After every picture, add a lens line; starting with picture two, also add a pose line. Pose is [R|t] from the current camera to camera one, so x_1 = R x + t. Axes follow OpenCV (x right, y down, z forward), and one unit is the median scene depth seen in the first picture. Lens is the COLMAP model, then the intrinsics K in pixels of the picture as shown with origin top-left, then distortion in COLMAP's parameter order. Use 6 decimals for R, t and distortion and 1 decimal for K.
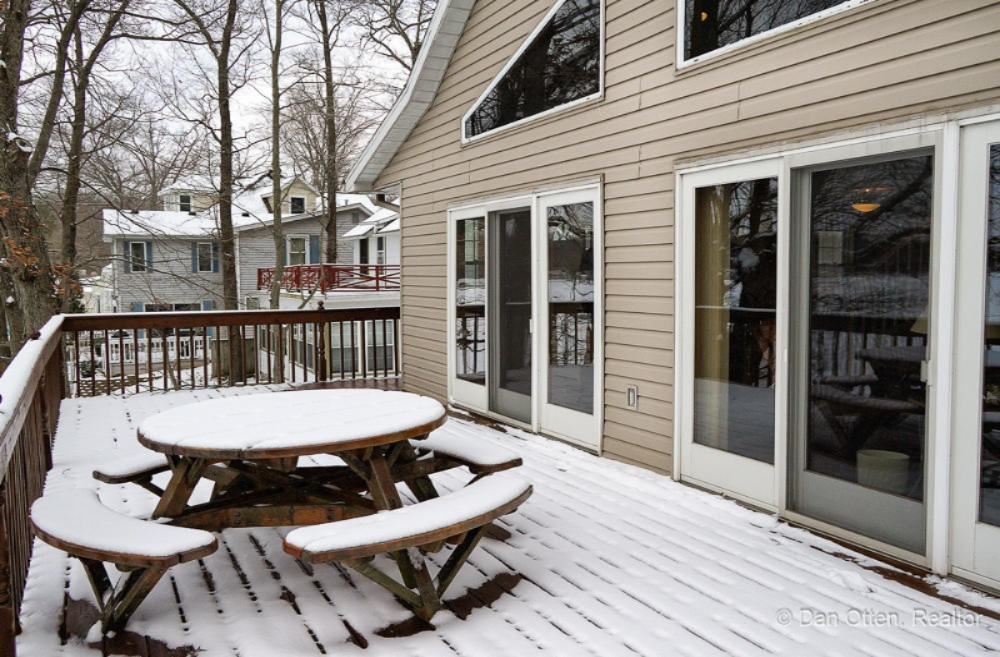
lens RADIAL K [[808.6, 0, 496.9], [0, 808.6, 331.4], [0, 0, 1]] dist [0.006191, 0.051837]
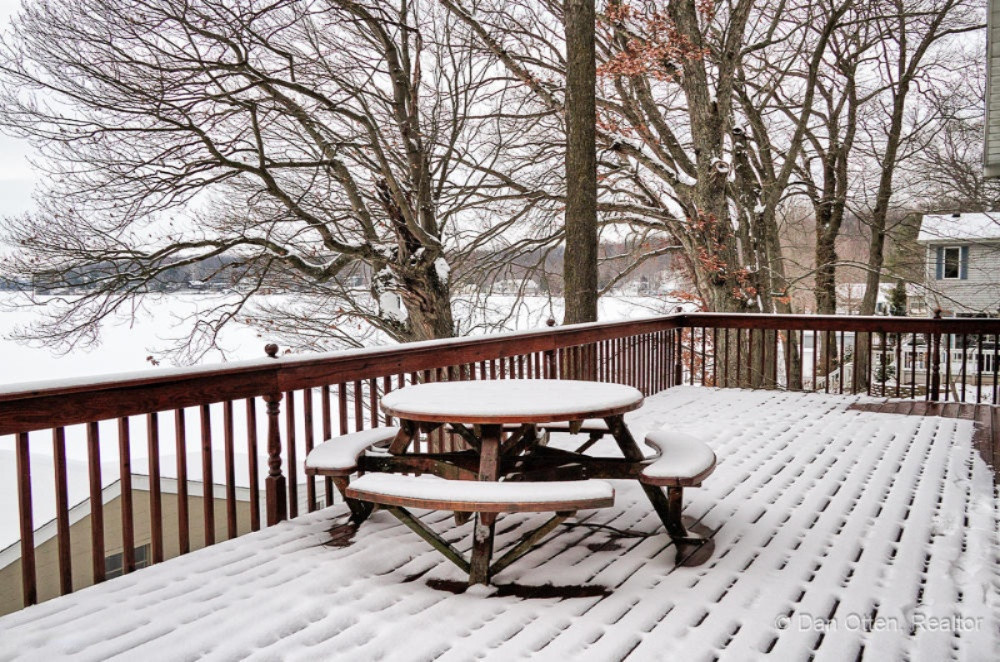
lens RADIAL K [[808.6, 0, 498.8], [0, 808.6, 334.8], [0, 0, 1]] dist [0.006191, 0.051837]
pose [[0.544980, 0.062186, -0.836140, 0.231871], [-0.066605, 0.997305, 0.030760, -0.005052], [0.835799, 0.038927, 0.547654, 0.119282]]
